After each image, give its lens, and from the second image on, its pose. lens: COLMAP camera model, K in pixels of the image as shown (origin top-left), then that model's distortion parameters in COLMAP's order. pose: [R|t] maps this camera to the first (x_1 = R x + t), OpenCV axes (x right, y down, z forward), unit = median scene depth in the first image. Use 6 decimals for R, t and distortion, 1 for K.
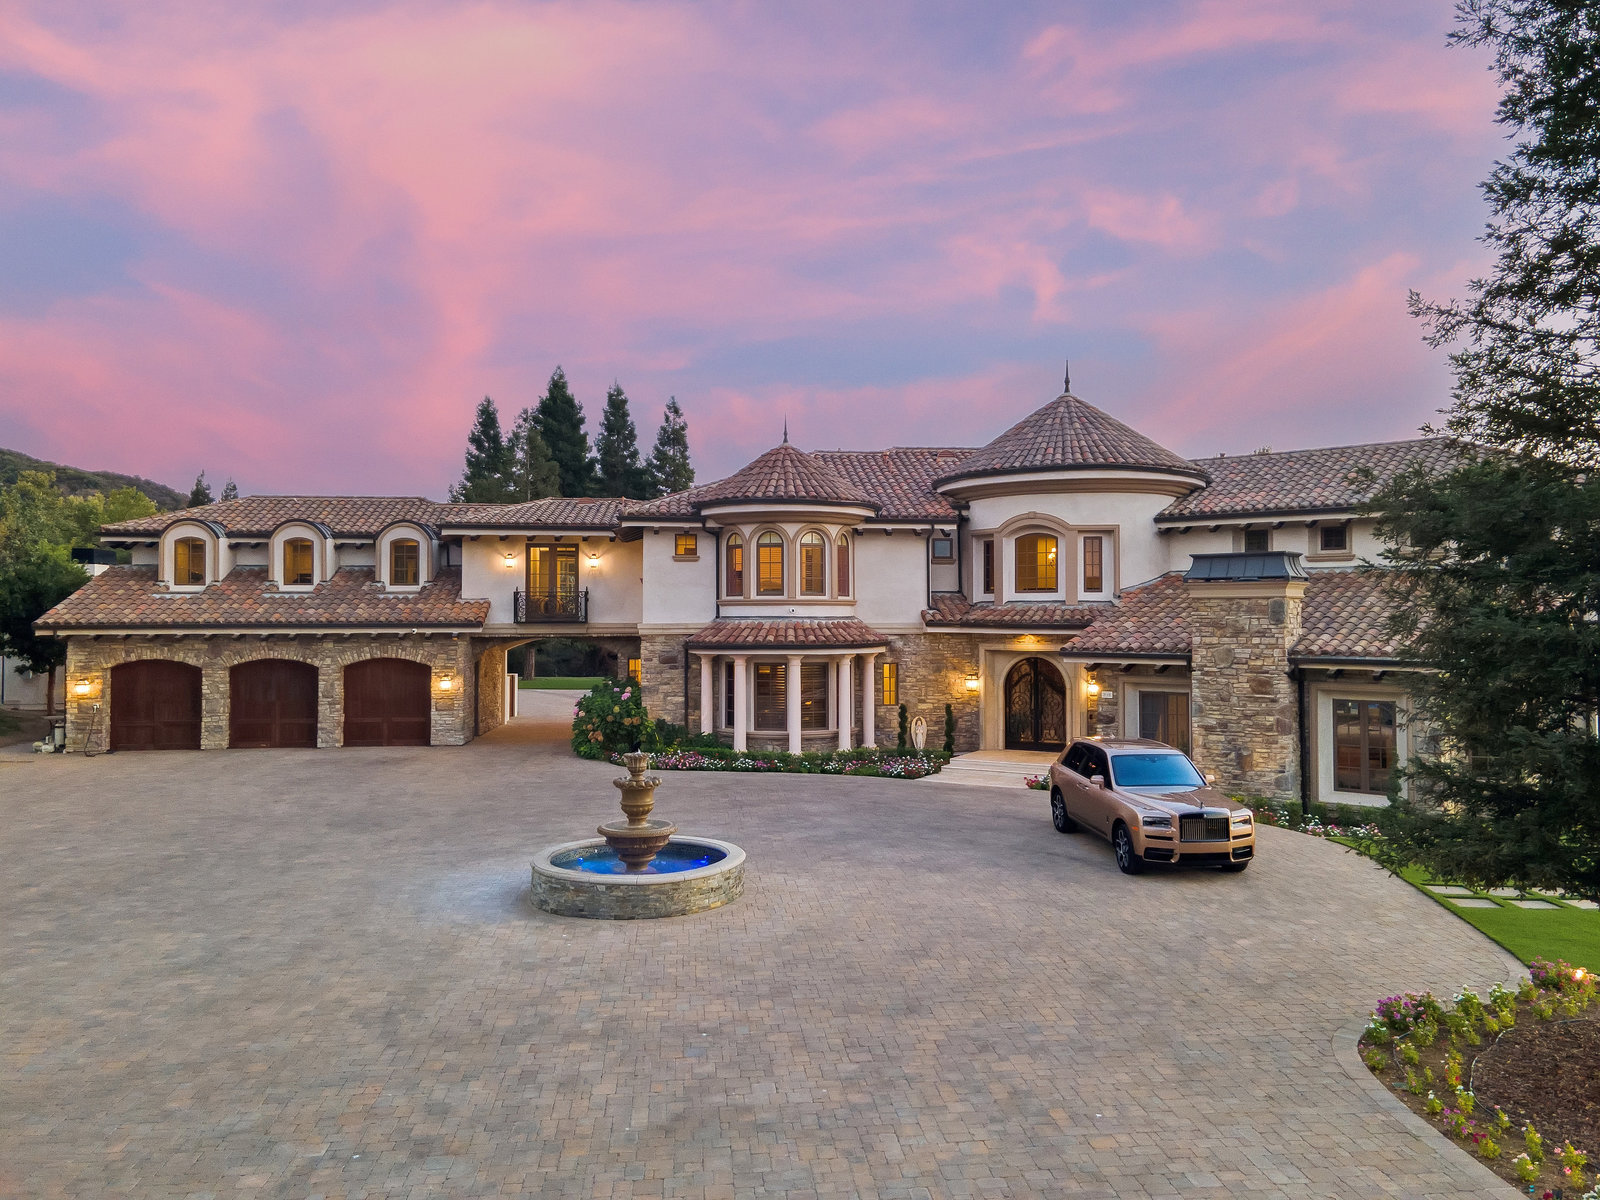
lens RADIAL K [[1168.4, 0, 800.0], [0, 1168.4, 600.0], [0, 0, 1]] dist [0.042846, 0.005301]
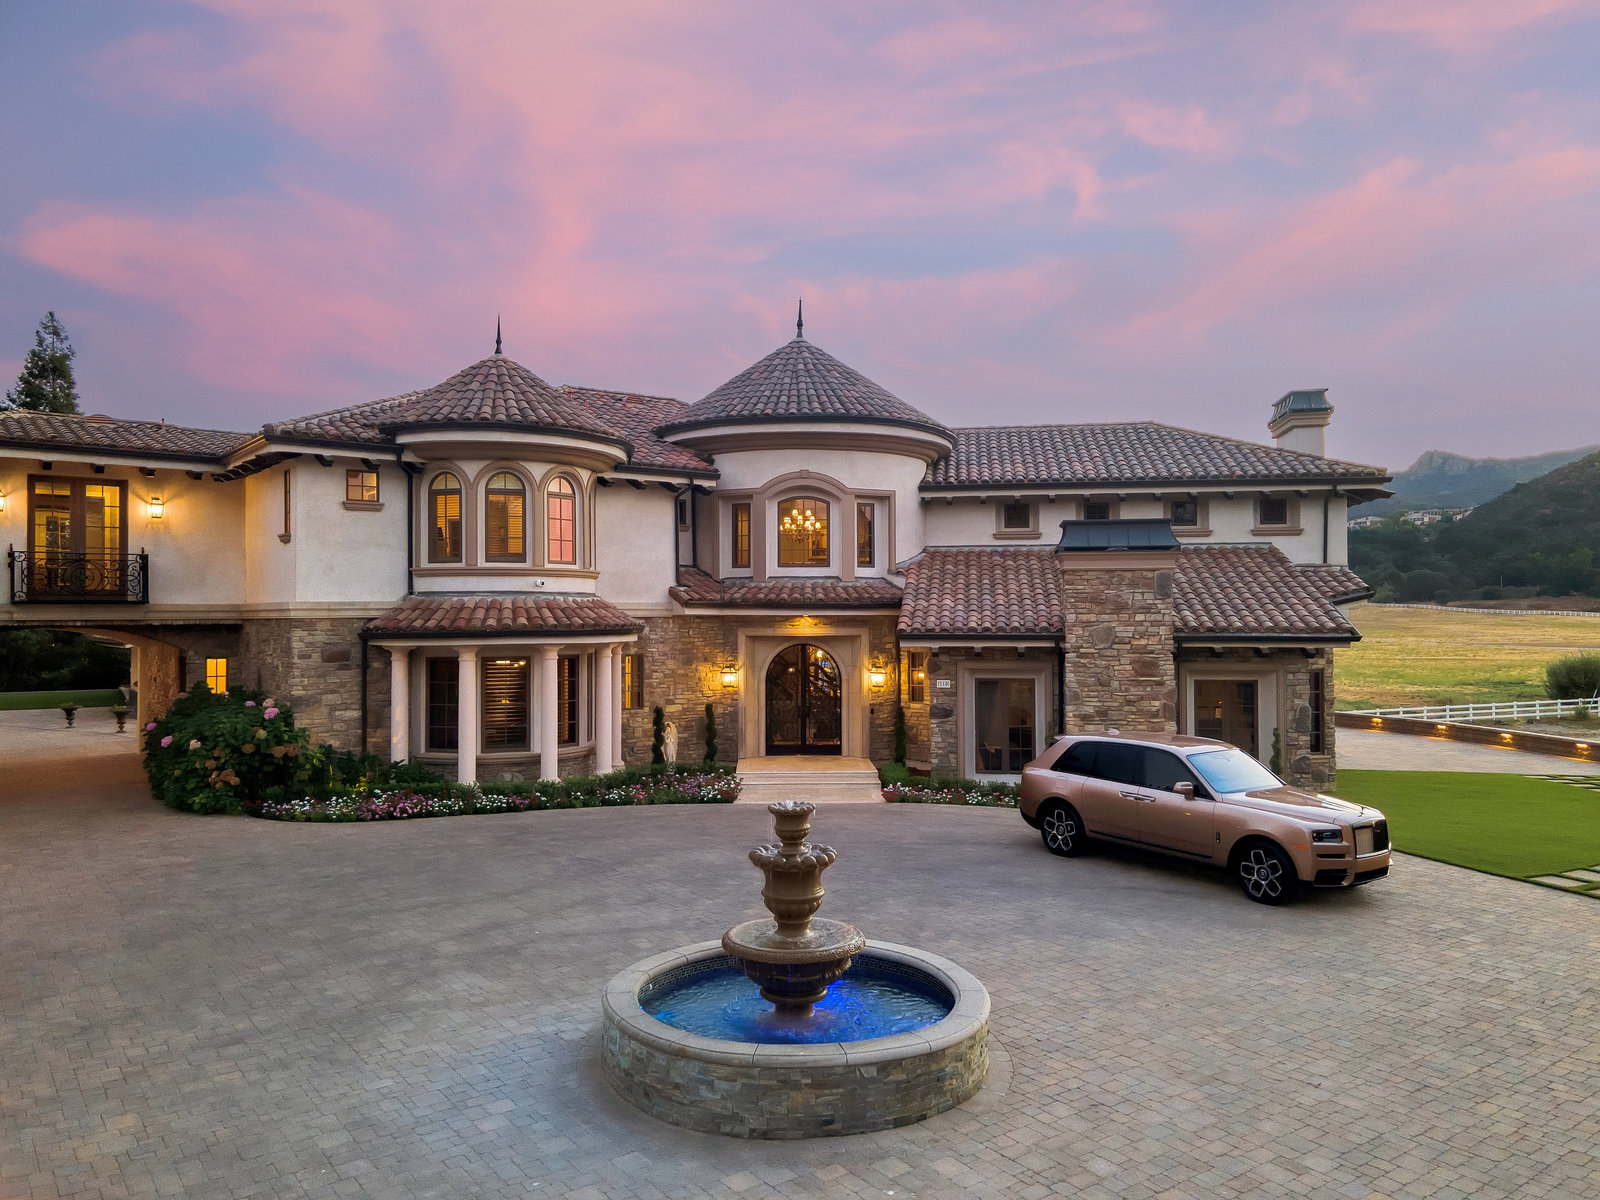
lens RADIAL K [[1168.4, 0, 800.0], [0, 1168.4, 600.0], [0, 0, 1]] dist [0.042846, 0.005301]
pose [[0.857588, 0.005716, 0.514306, -0.231897], [-0.005442, 0.999983, -0.002039, 0.019139], [-0.514309, -0.001050, 0.857605, 0.284533]]
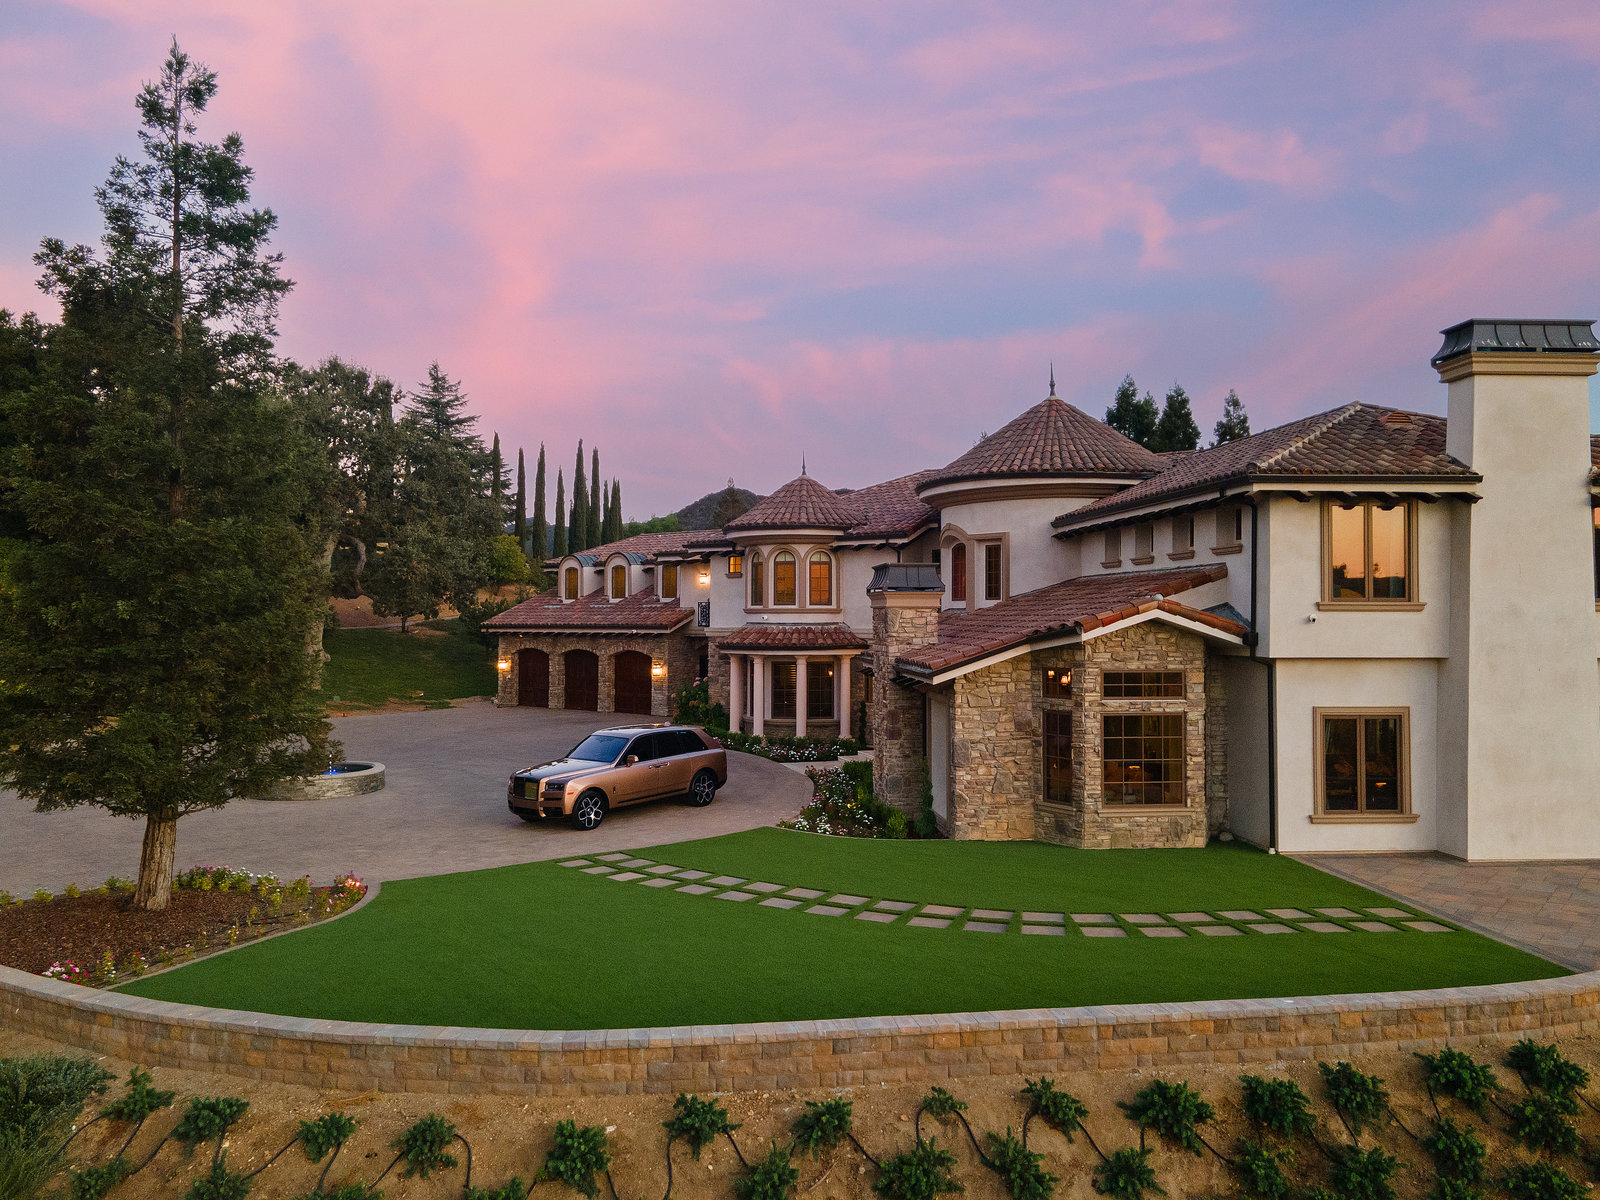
lens RADIAL K [[1168.4, 0, 800.0], [0, 1168.4, 600.0], [0, 0, 1]] dist [0.042846, 0.005301]
pose [[0.708490, -0.009703, -0.705654, 0.835953], [0.010957, 0.999936, -0.002748, -0.005376], [0.705636, -0.005785, 0.708551, 0.165346]]
